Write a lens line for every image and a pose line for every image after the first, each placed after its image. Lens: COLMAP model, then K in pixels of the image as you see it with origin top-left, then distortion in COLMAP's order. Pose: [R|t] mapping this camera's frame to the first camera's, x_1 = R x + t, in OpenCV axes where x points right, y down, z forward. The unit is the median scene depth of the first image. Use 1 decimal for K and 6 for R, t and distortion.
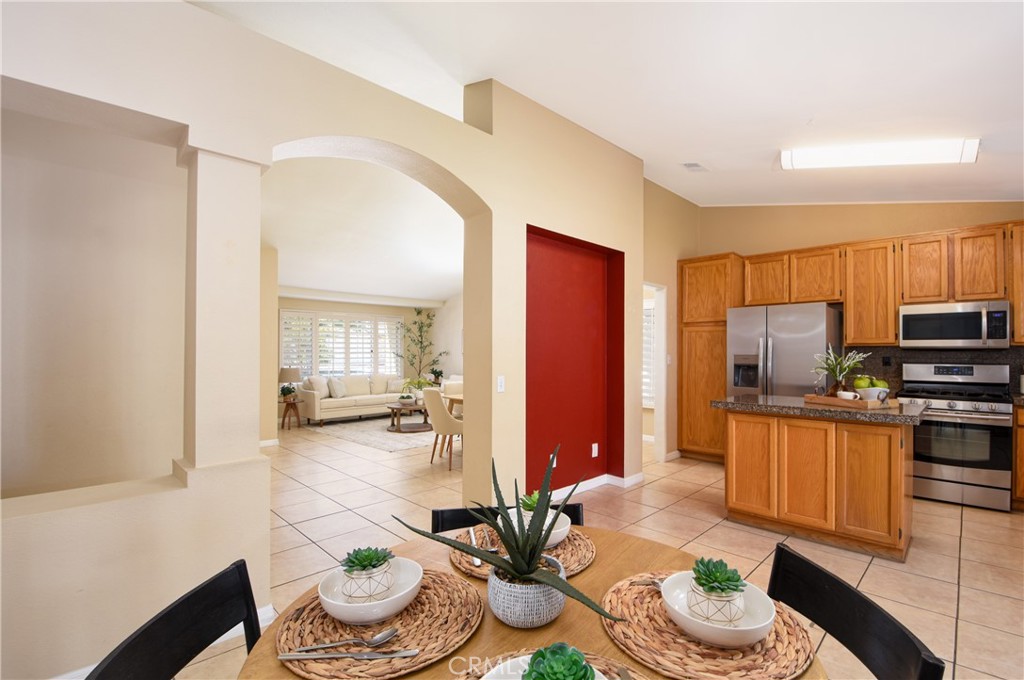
lens RADIAL K [[455.1, 0, 497.2], [0, 455.1, 351.1], [0, 0, 1]] dist [-0.001366, -0.000221]
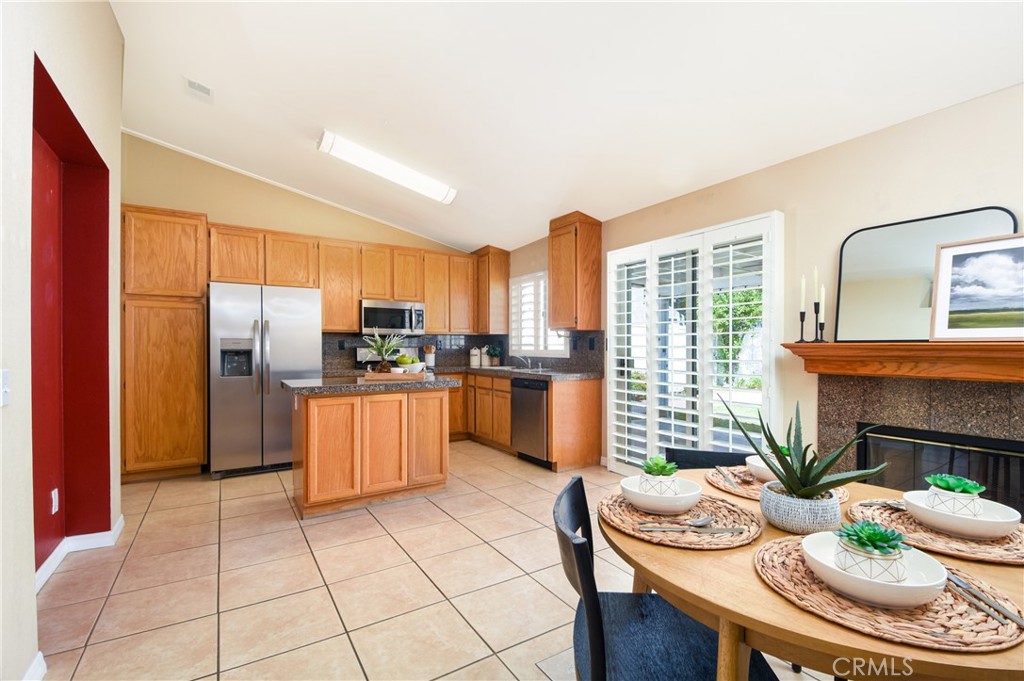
lens RADIAL K [[473.0, 0, 538.7], [0, 473.0, 348.7], [0, 0, 1]] dist [-0.000073, -0.000035]
pose [[0.160207, -0.003466, 0.987077, -0.267048], [-0.001565, 0.999992, 0.003765, 0.024969], [-0.987082, -0.002148, 0.160200, 0.311688]]
